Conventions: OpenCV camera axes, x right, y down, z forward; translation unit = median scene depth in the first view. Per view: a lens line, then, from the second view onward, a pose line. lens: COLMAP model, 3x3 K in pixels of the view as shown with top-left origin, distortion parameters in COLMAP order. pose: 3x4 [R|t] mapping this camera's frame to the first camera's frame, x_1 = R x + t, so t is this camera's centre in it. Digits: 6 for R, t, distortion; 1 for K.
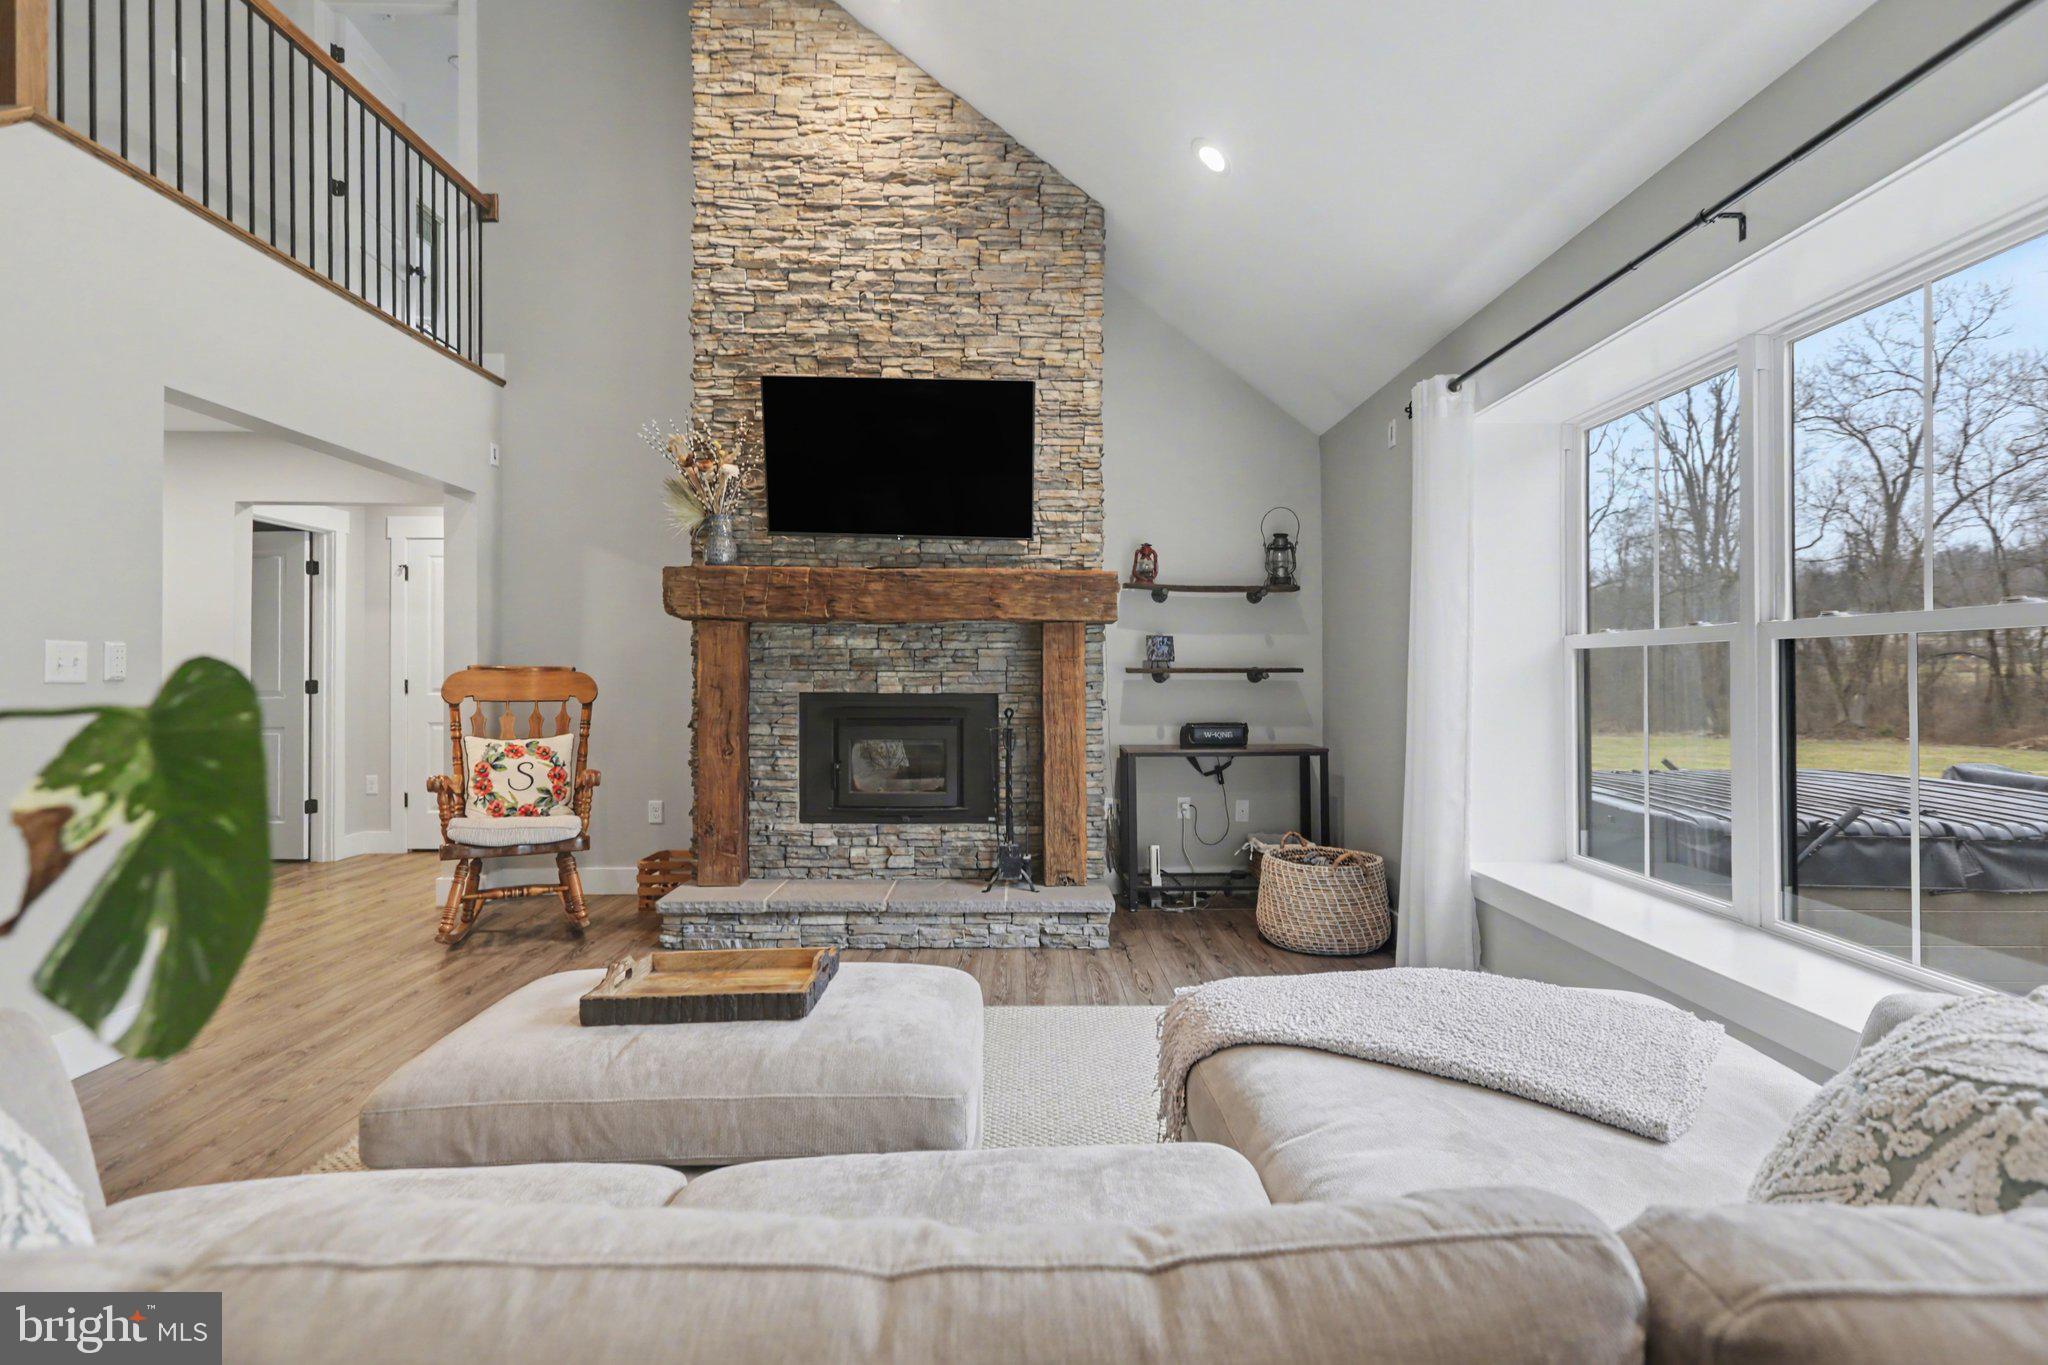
lens RADIAL K [[941.1, 0, 1023.3], [0, 941.1, 695.6], [0, 0, 1]] dist [-0.004763, 0.002567]
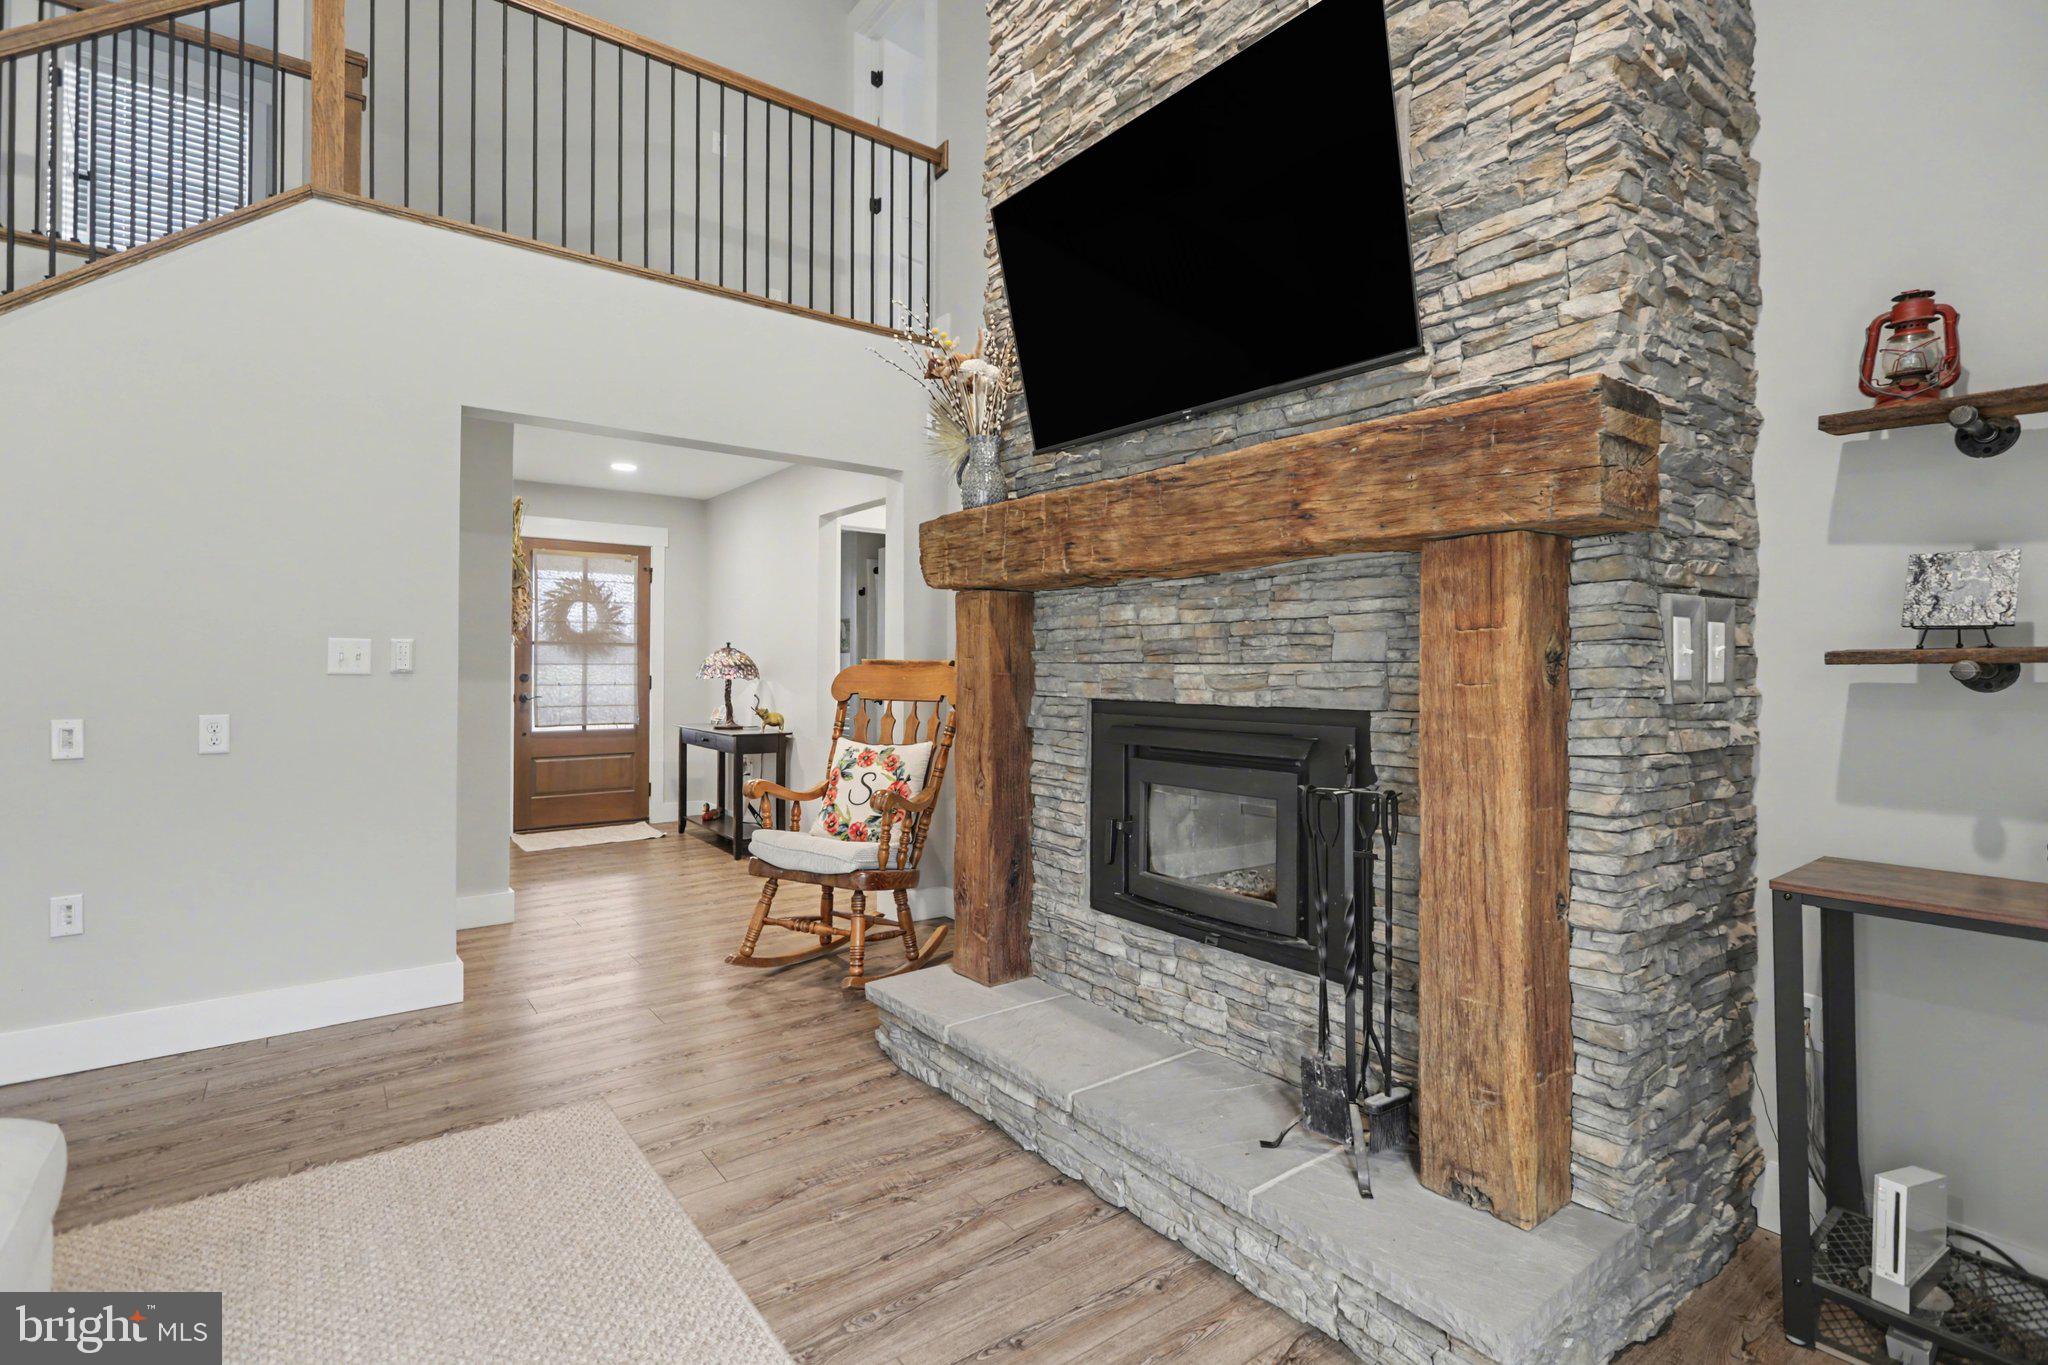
lens RADIAL K [[941.1, 0, 1023.3], [0, 941.1, 675.3], [0, 0, 1]] dist [-0.004763, 0.002567]
pose [[0.605139, 0.003217, -0.796114, 0.237781], [-0.020781, 0.999715, -0.011757, -0.010908], [0.795849, 0.023658, 0.605033, 0.597967]]
